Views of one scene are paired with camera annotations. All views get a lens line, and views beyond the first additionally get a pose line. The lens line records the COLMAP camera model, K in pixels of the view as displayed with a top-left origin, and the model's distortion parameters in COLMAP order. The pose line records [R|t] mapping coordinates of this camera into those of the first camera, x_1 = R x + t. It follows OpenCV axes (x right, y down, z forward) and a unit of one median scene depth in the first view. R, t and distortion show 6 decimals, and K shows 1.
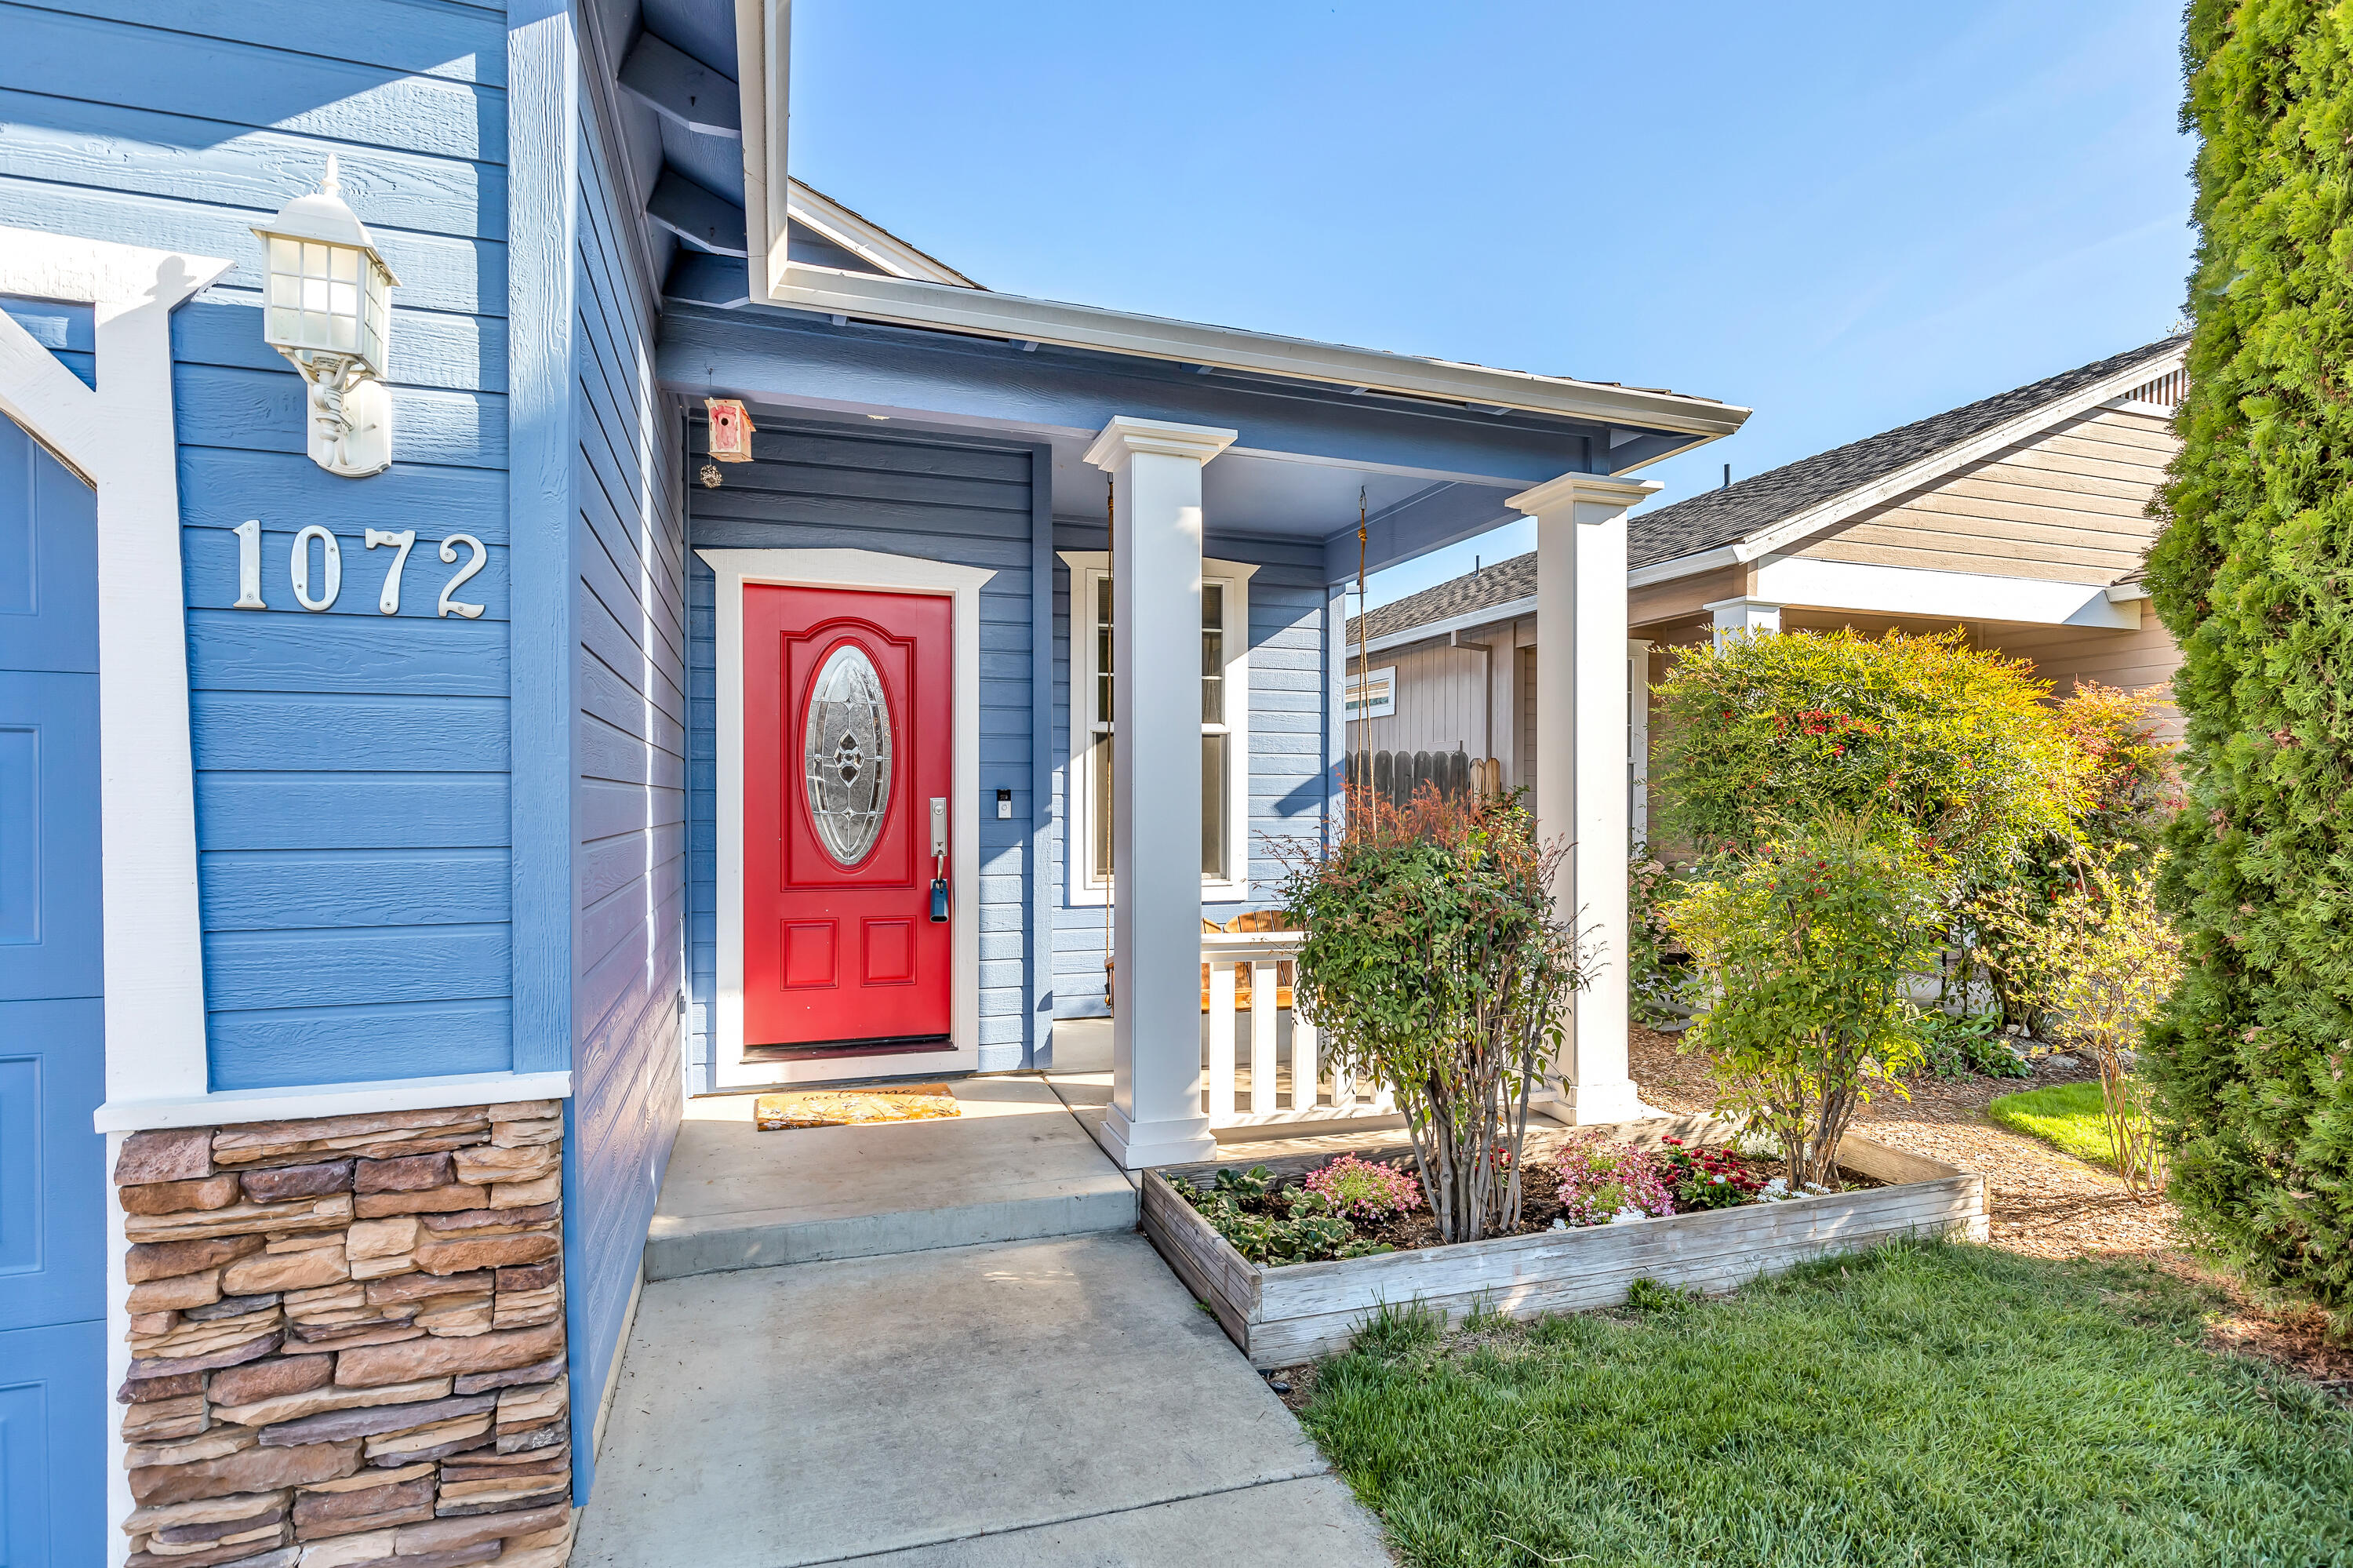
lens RADIAL K [[1227.9, 0, 1161.7], [0, 1227.9, 820.0], [0, 0, 1]] dist [0.002969, 0.000006]
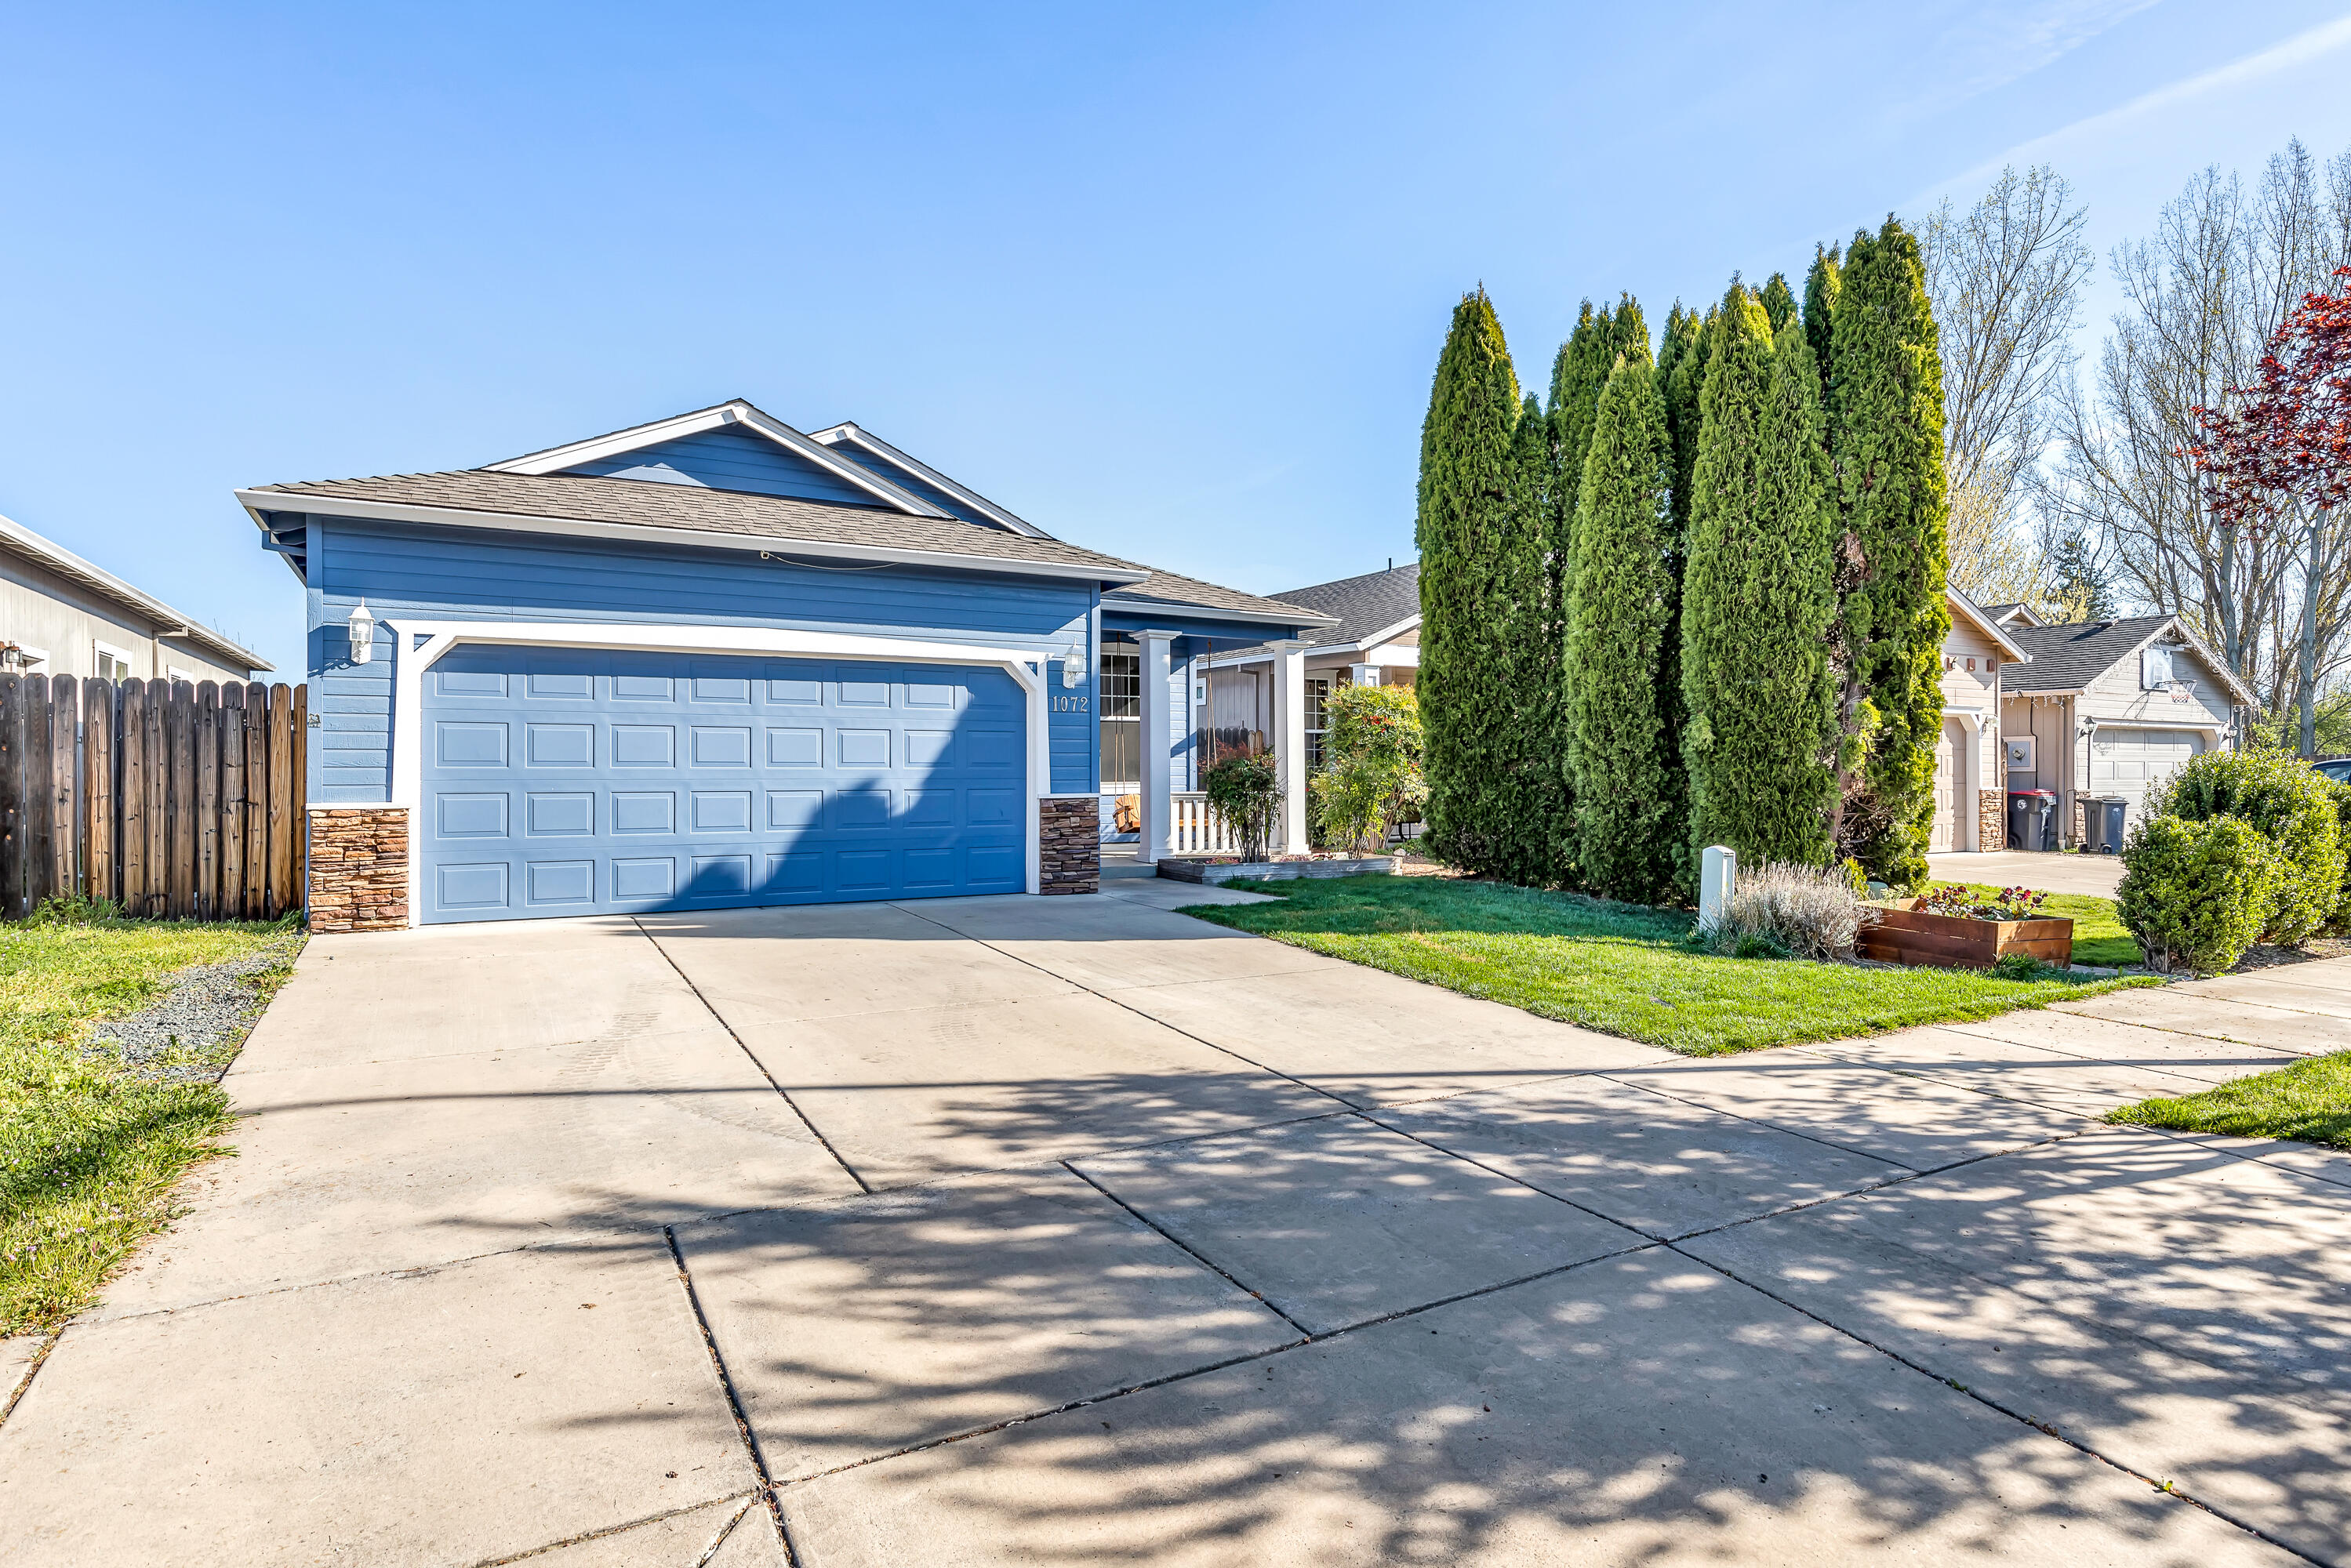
lens RADIAL K [[1226.6, 0, 1169.6], [0, 1226.6, 773.6], [0, 0, 1]] dist [0.002969, 0.000006]
pose [[0.981890, -0.003567, 0.189418, -0.462461], [0.004841, 0.999969, -0.006266, 0.058079], [-0.189390, 0.007070, 0.981877, -1.706281]]
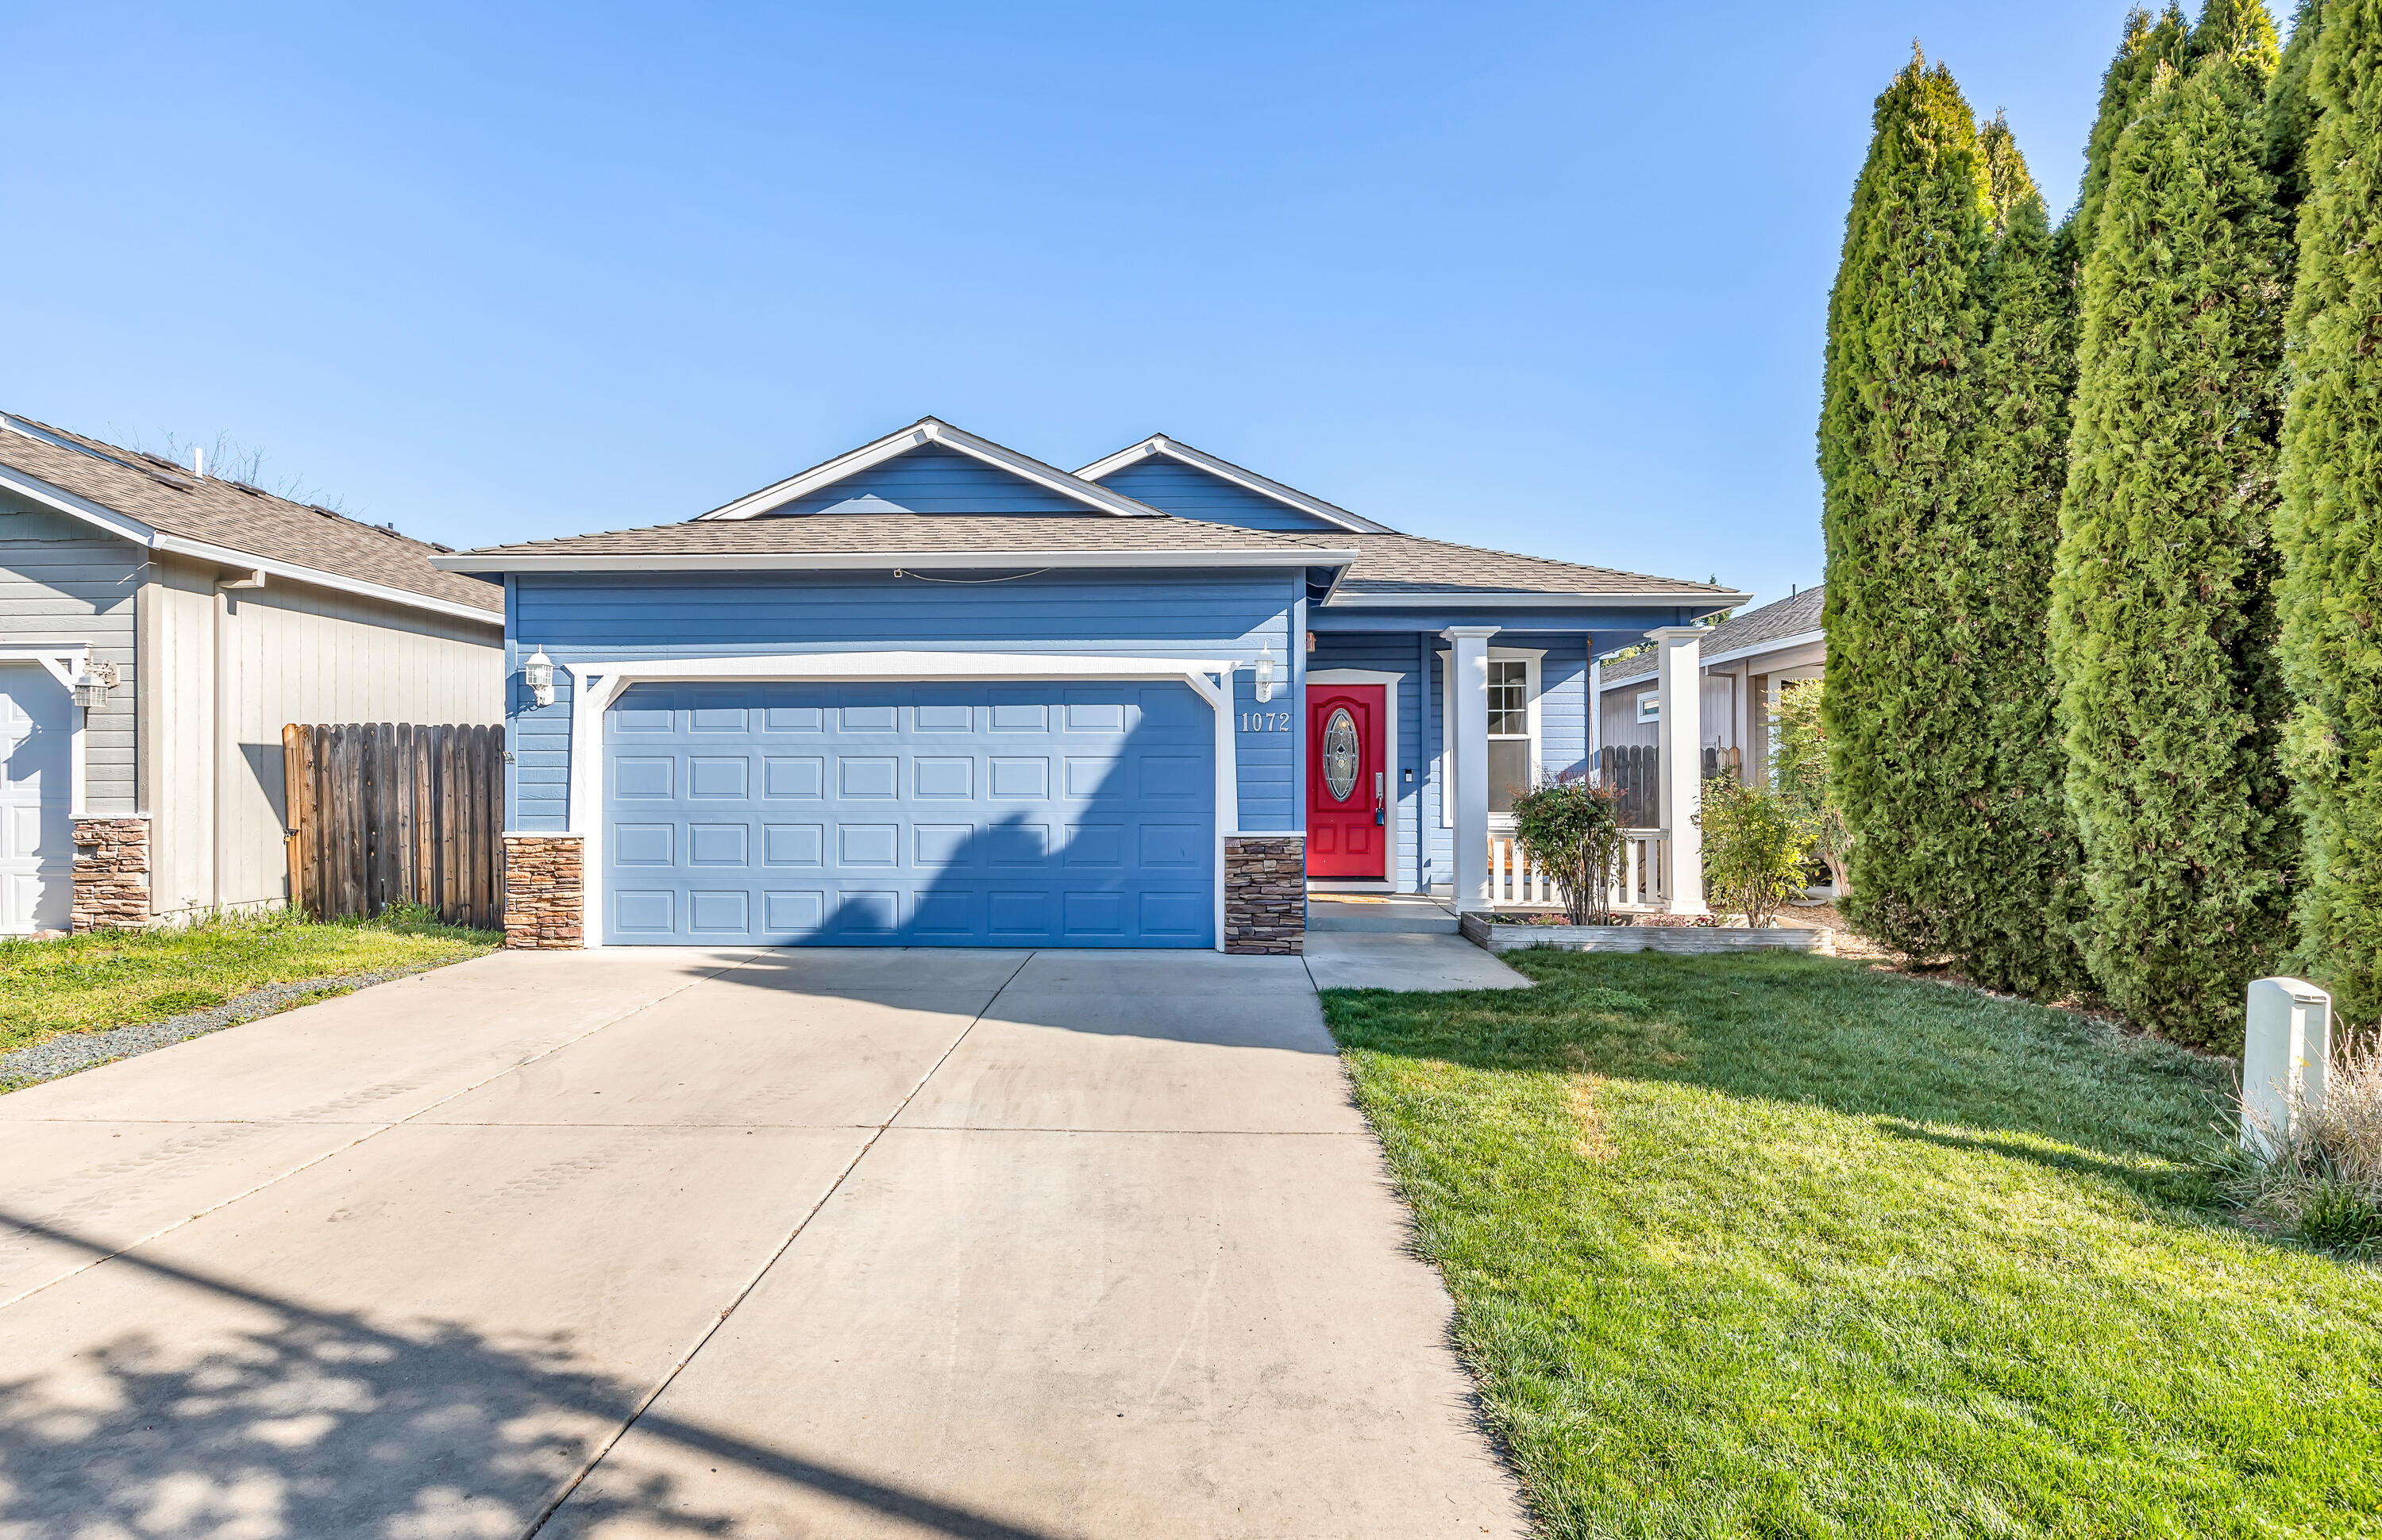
lens RADIAL K [[1130.4, 0, 1143.8], [0, 1130.4, 782.1], [0, 0, 1]] dist [0.010921, -0.001167]
pose [[0.933492, -0.004366, -0.358571, 0.168966], [-0.001537, 0.999868, -0.016175, 0.035406], [0.358594, 0.015650, 0.933362, -1.157335]]
